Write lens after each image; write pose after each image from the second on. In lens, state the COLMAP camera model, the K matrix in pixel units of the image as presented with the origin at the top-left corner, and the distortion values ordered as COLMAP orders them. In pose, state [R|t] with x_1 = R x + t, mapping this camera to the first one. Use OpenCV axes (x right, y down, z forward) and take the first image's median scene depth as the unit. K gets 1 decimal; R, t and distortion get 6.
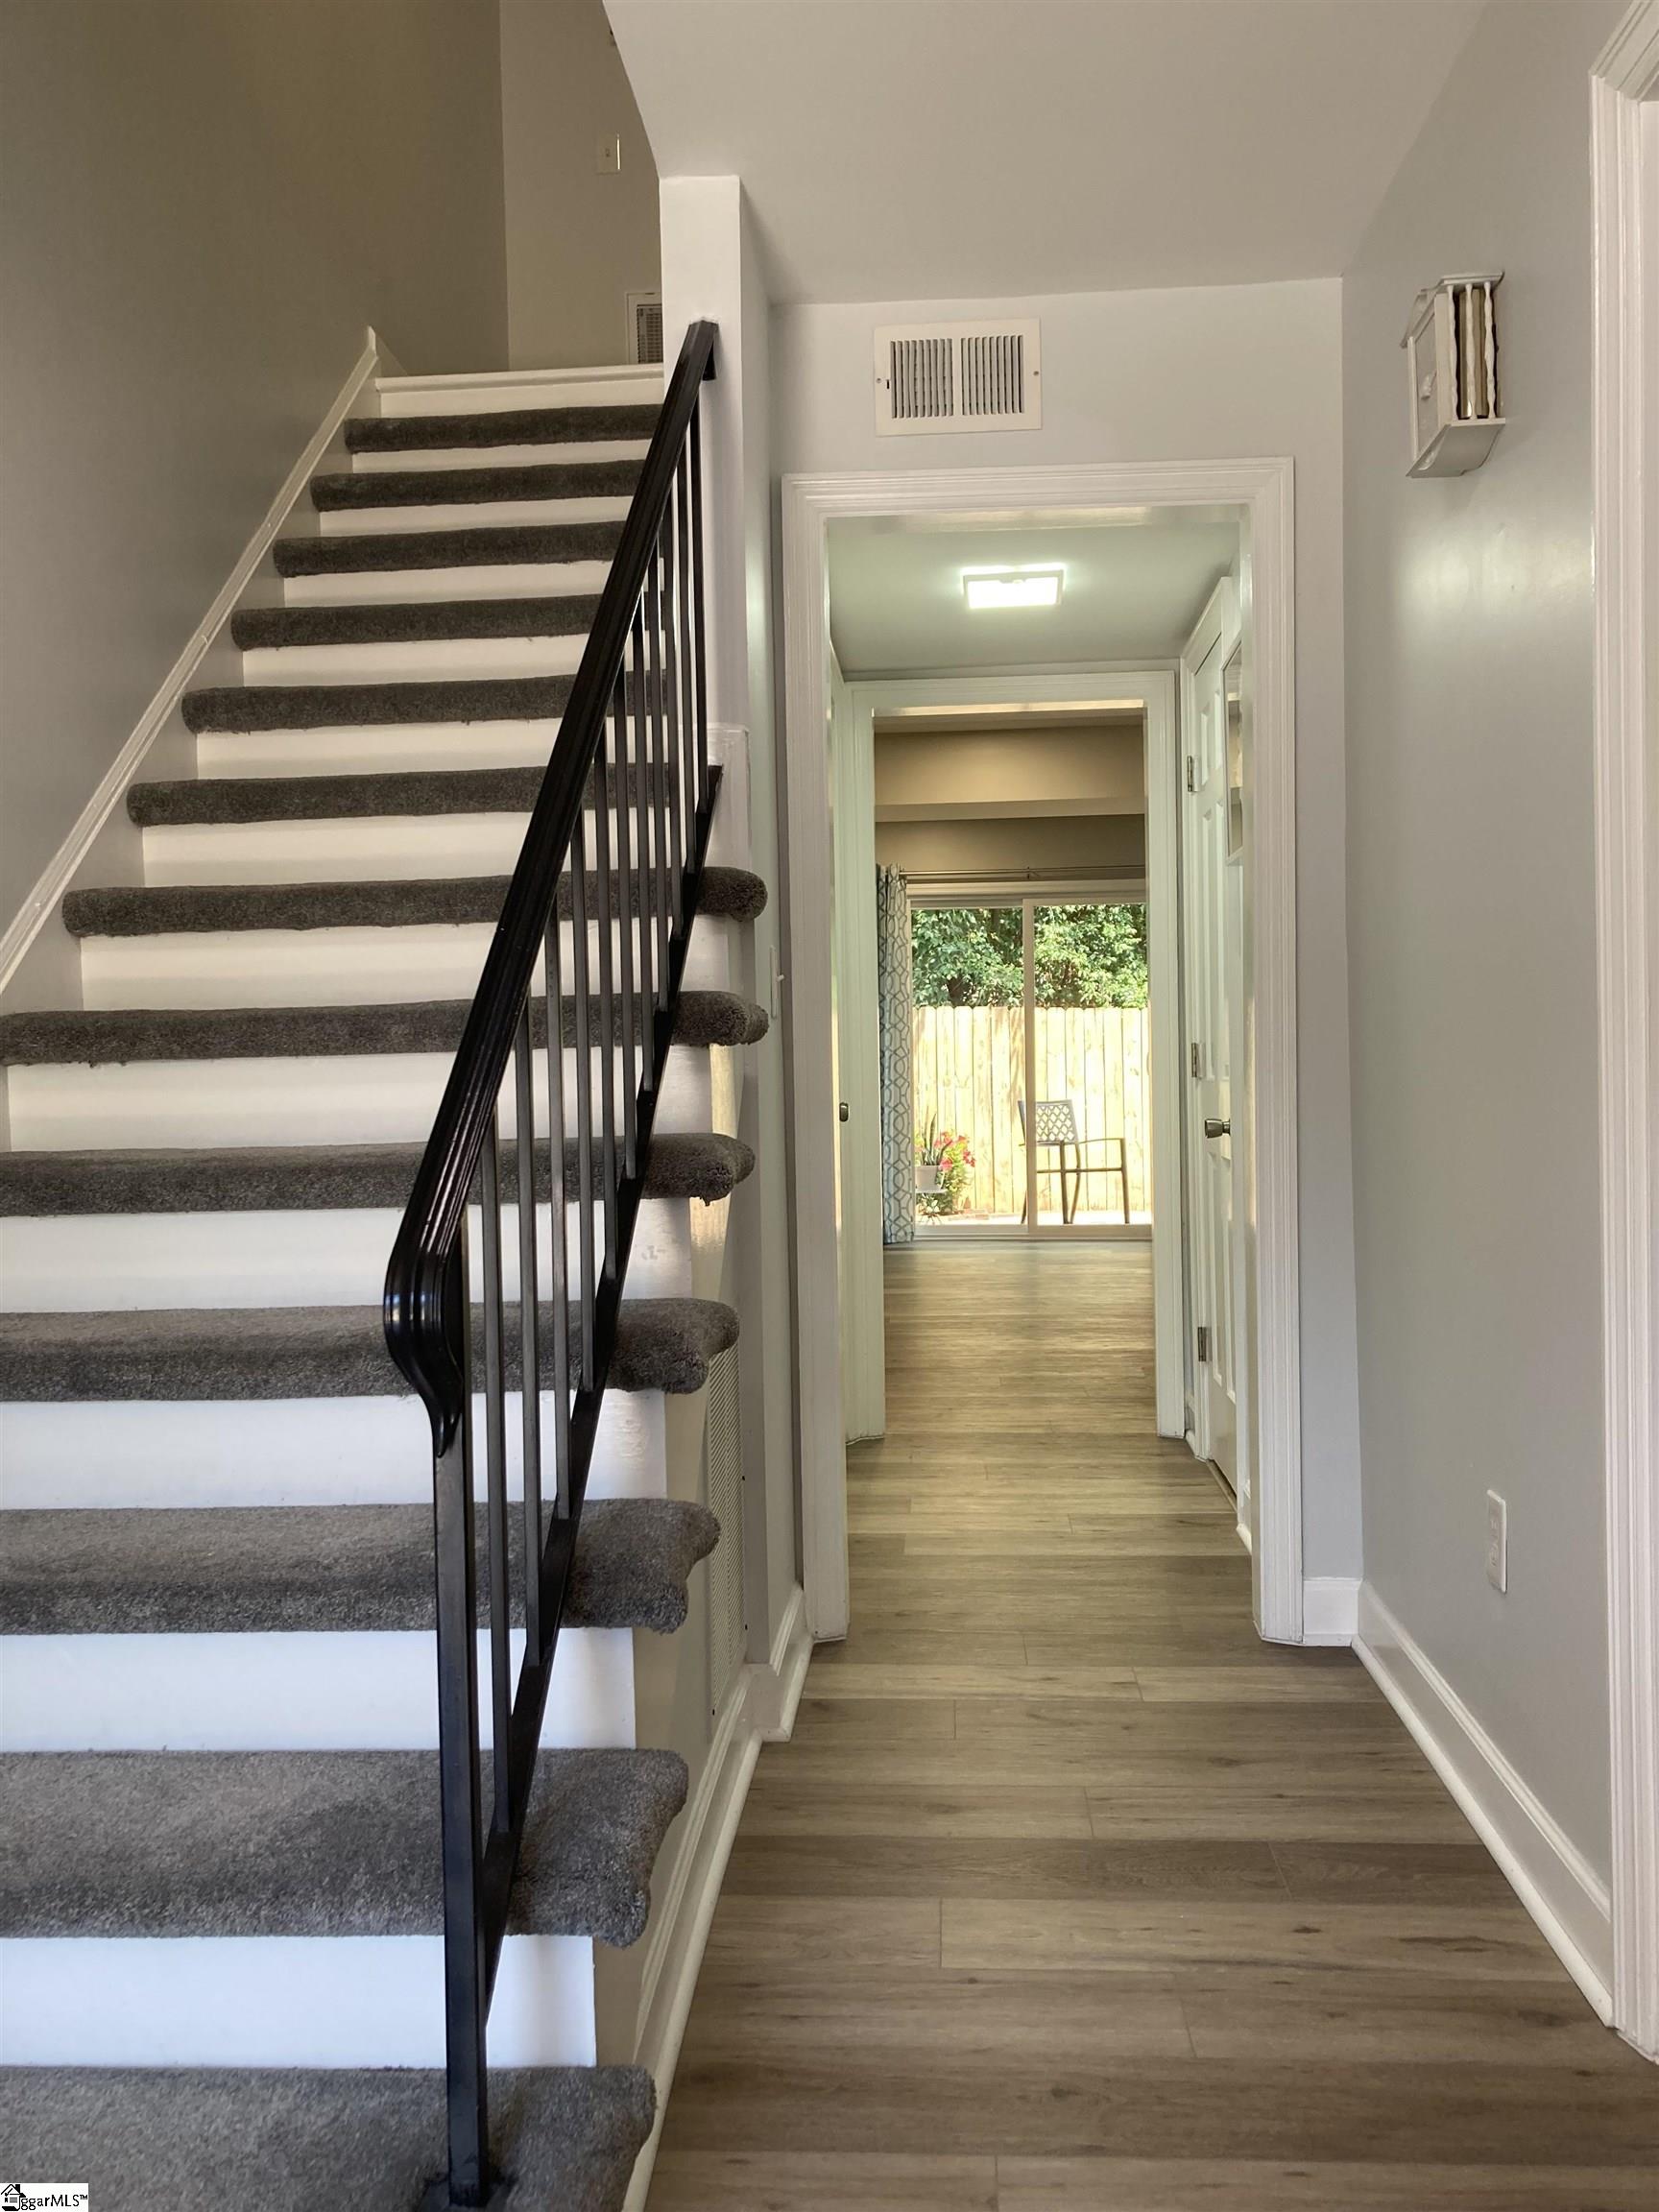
lens RADIAL K [[1826.4, 0, 830.9], [0, 1826.4, 1107.0], [0, 0, 1]] dist [0.025926, -0.011541]
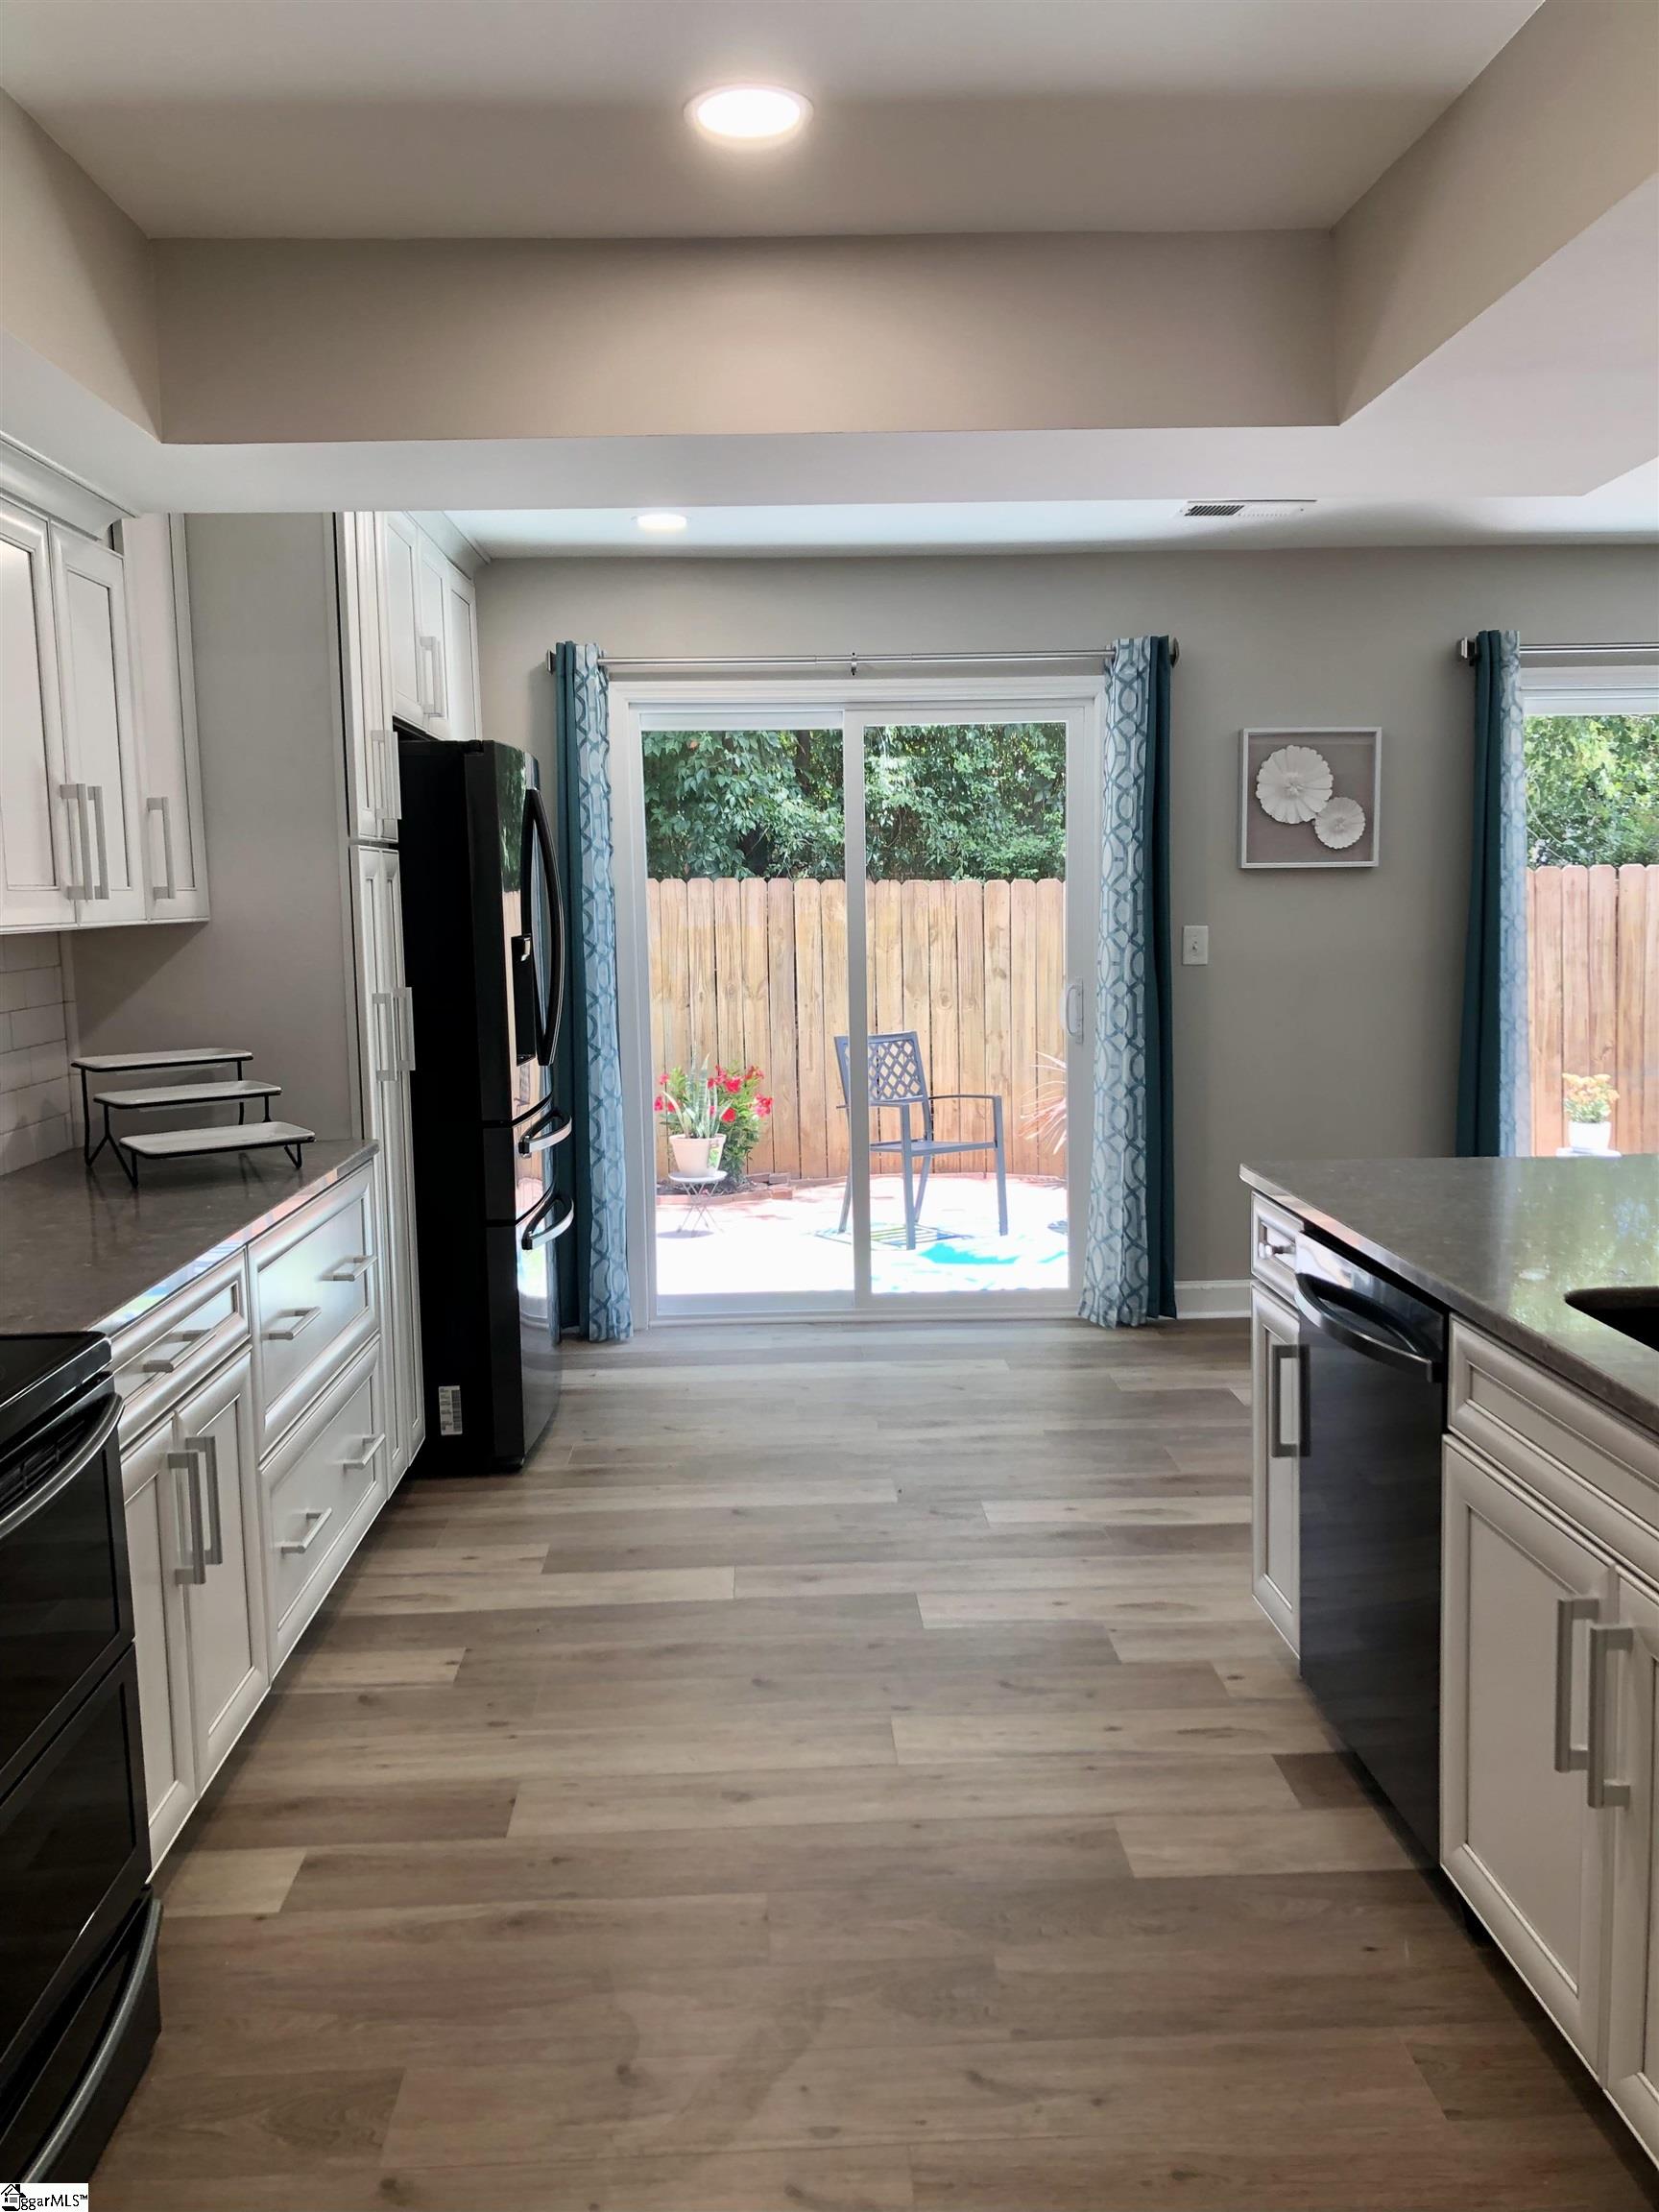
lens RADIAL K [[1824.9, 0, 830.0], [0, 1824.9, 1090.7], [0, 0, 1]] dist [-0.002188, -0.025578]
pose [[0.994707, -0.014619, 0.101704, 0.033095], [0.006269, 0.996617, 0.081946, -0.033082], [-0.102558, -0.080875, 0.991434, 0.336975]]
